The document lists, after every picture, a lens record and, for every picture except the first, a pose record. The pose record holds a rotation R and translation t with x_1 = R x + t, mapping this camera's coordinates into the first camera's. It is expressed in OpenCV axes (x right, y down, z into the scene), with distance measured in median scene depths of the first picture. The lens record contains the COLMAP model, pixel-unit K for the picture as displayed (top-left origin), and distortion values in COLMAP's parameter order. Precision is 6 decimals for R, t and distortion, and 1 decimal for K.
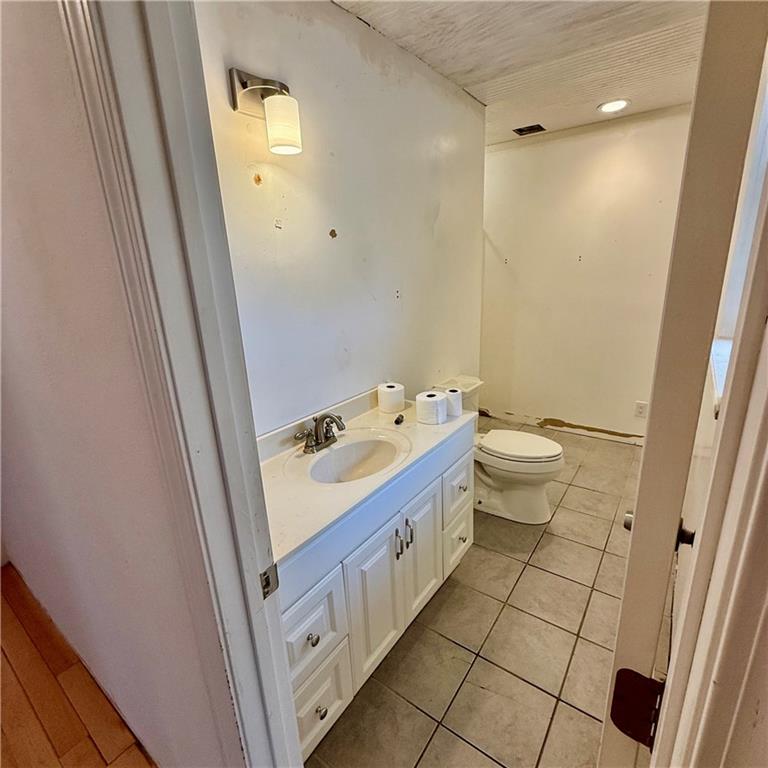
lens RADIAL K [[407.0, 0, 384.3], [0, 407.0, 383.0], [0, 0, 1]] dist [-0.001922, 0.000749]
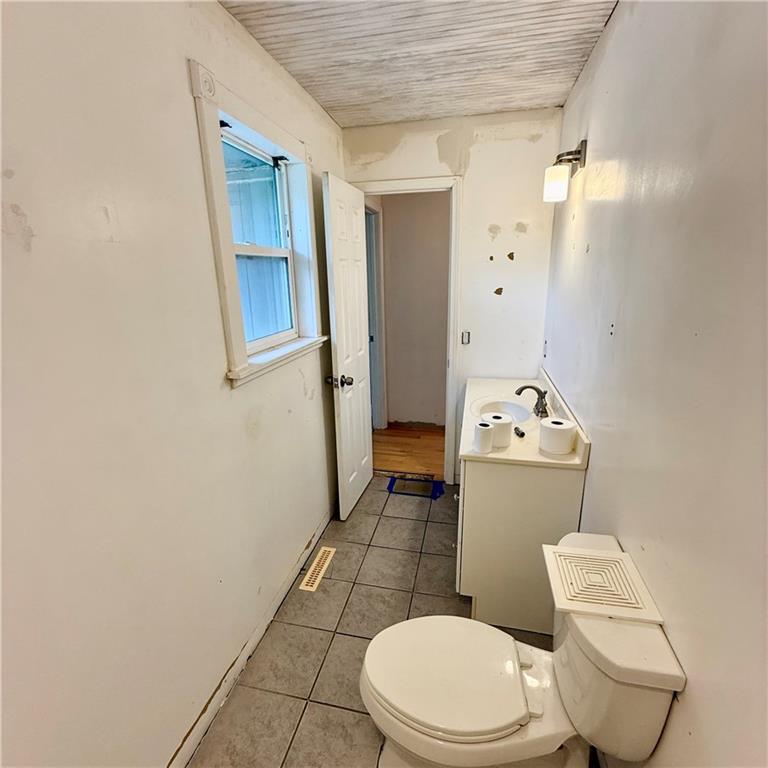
lens RADIAL K [[407.0, 0, 384.3], [0, 407.0, 383.0], [0, 0, 1]] dist [-0.001922, 0.000749]
pose [[-0.914062, 0.166514, -0.369816, 0.730540], [-0.053105, 0.854844, 0.516161, -0.544248], [0.402083, 0.491442, -0.772538, 1.652483]]
